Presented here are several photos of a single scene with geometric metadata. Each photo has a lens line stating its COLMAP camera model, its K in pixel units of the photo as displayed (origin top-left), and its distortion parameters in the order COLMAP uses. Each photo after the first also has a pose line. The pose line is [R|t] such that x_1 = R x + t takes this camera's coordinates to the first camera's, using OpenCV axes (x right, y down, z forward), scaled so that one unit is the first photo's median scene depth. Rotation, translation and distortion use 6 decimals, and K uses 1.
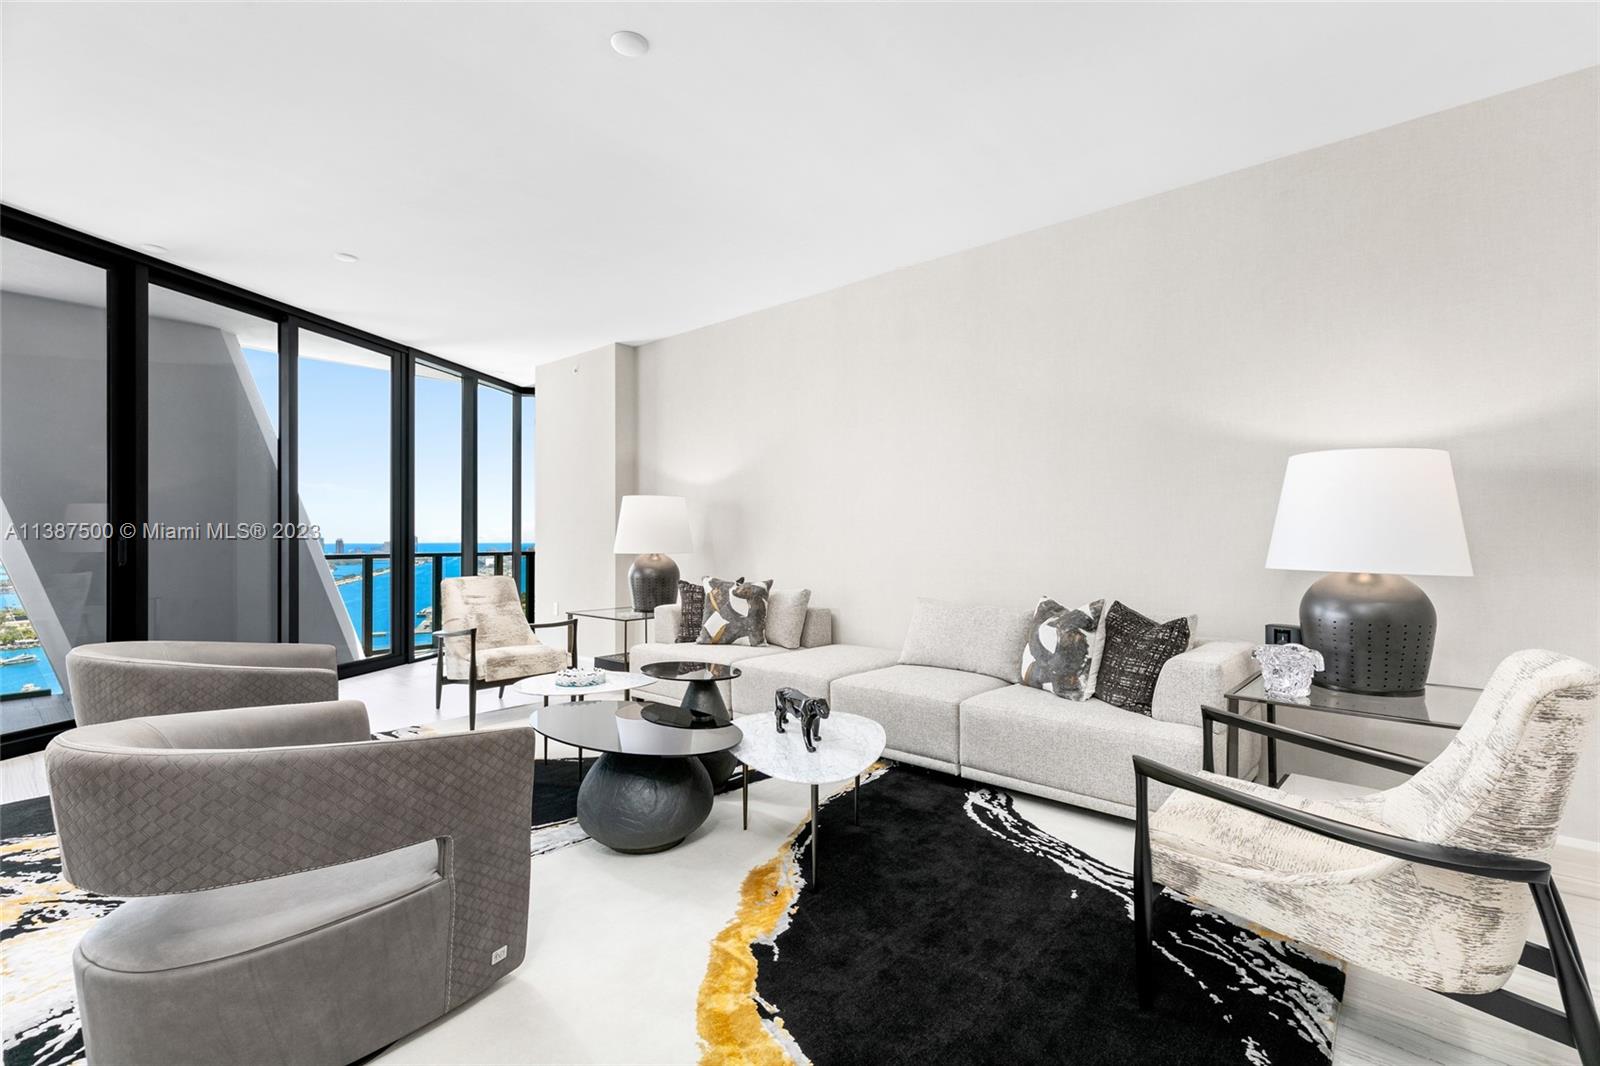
lens RADIAL K [[718.6, 0, 802.3], [0, 718.6, 538.7], [0, 0, 1]] dist [0.002484, 0.000311]
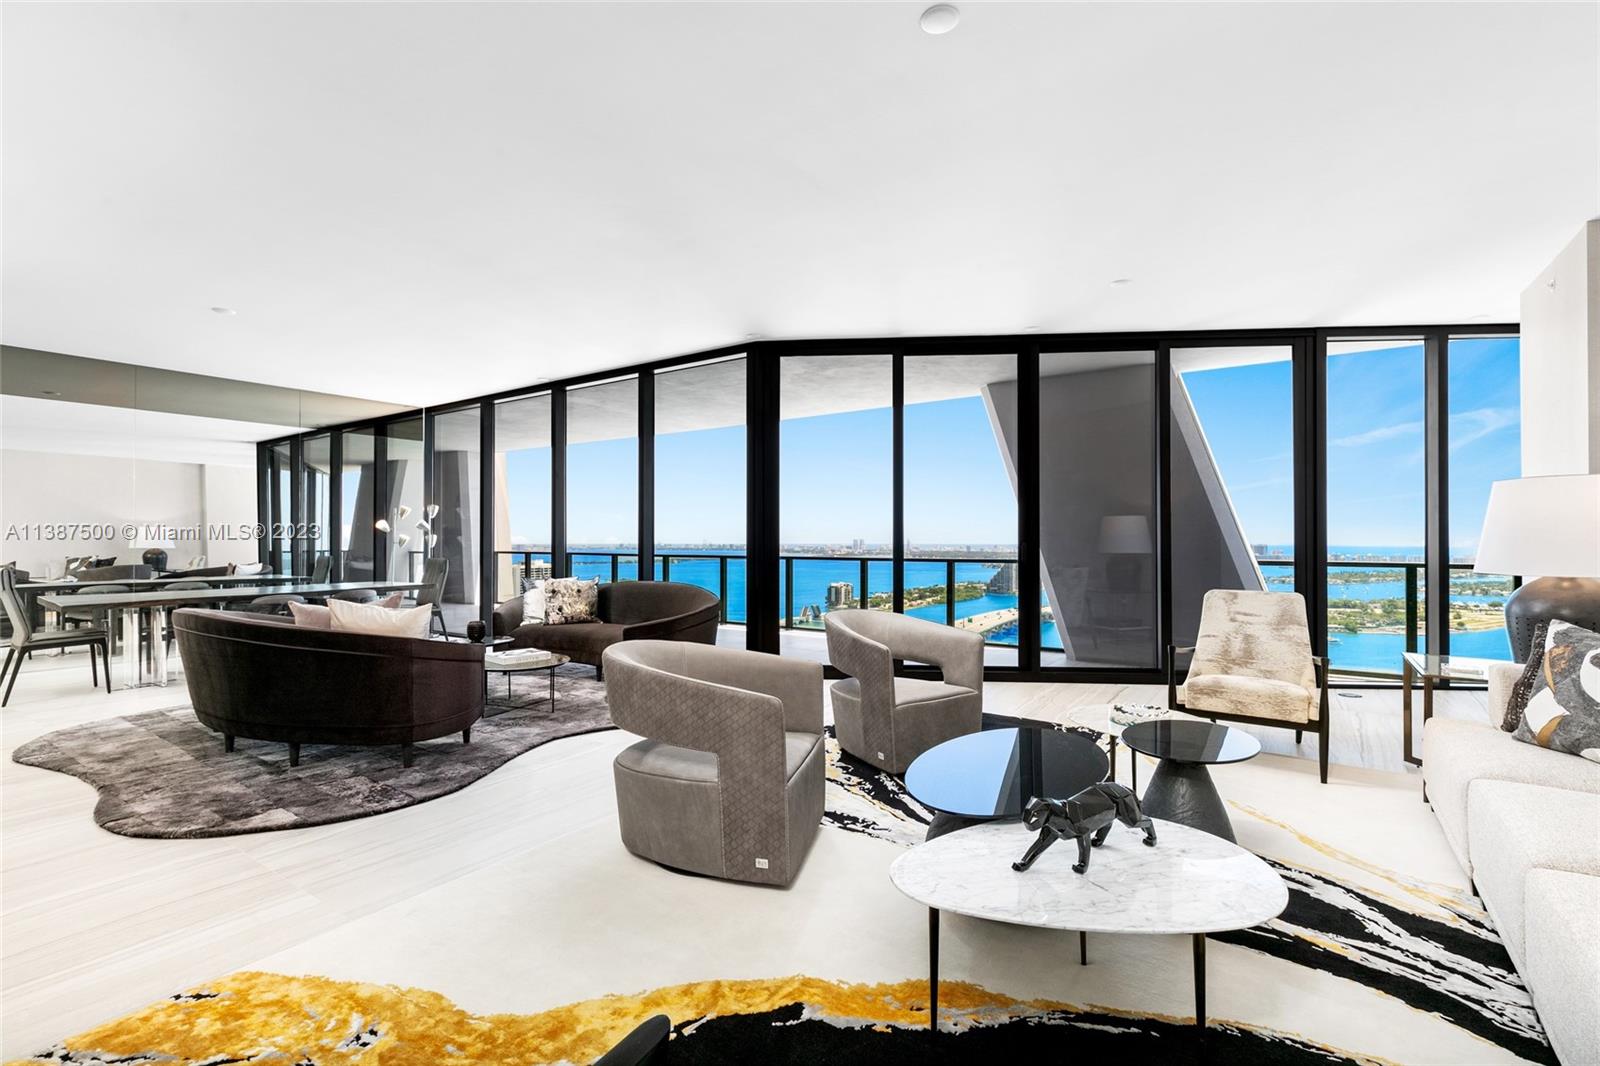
lens RADIAL K [[718.6, 0, 802.3], [0, 718.6, 538.7], [0, 0, 1]] dist [0.002484, 0.000311]
pose [[0.110424, 0.001289, -0.993884, 1.464653], [-0.007961, 0.999968, 0.000413, -0.023448], [0.993853, 0.007867, 0.110431, 1.607852]]
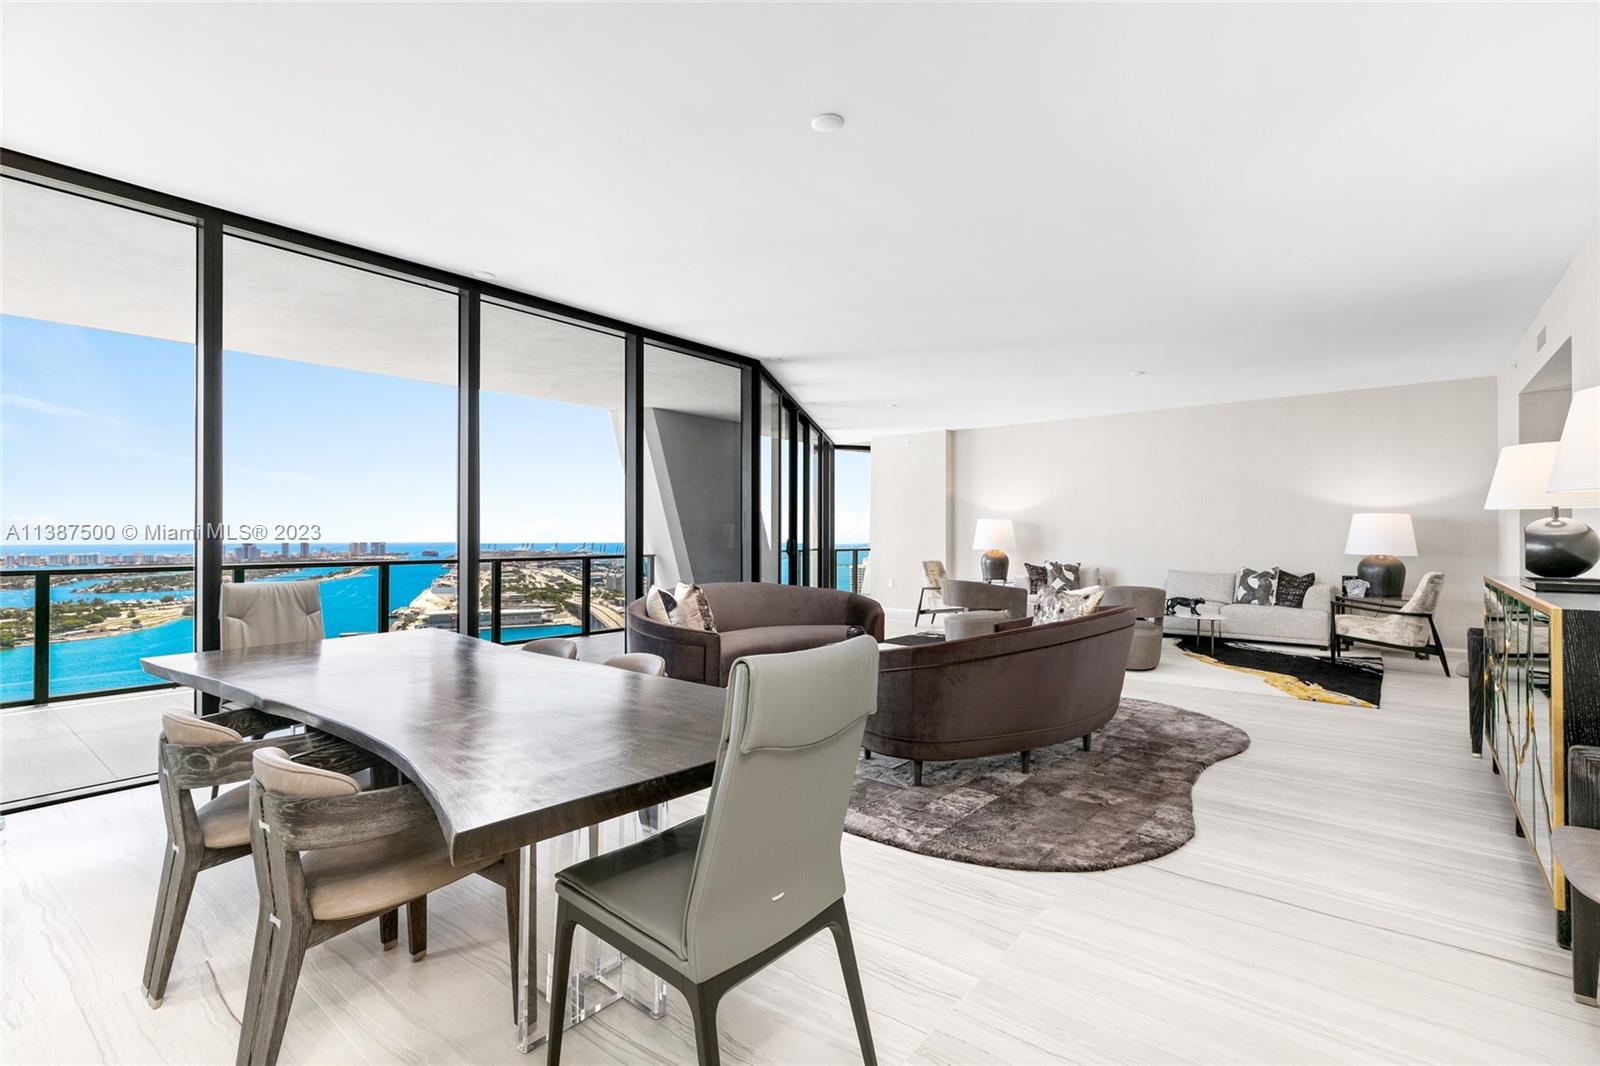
lens RADIAL K [[728.2, 0, 800.0], [0, 728.2, 533.0], [0, 0, 1]] dist [0.010480, -0.000511]
pose [[0.999052, -0.000040, 0.043521, -0.912152], [0.000467, 0.999952, -0.009796, -0.006769], [-0.043519, 0.009807, 0.999004, -0.998345]]
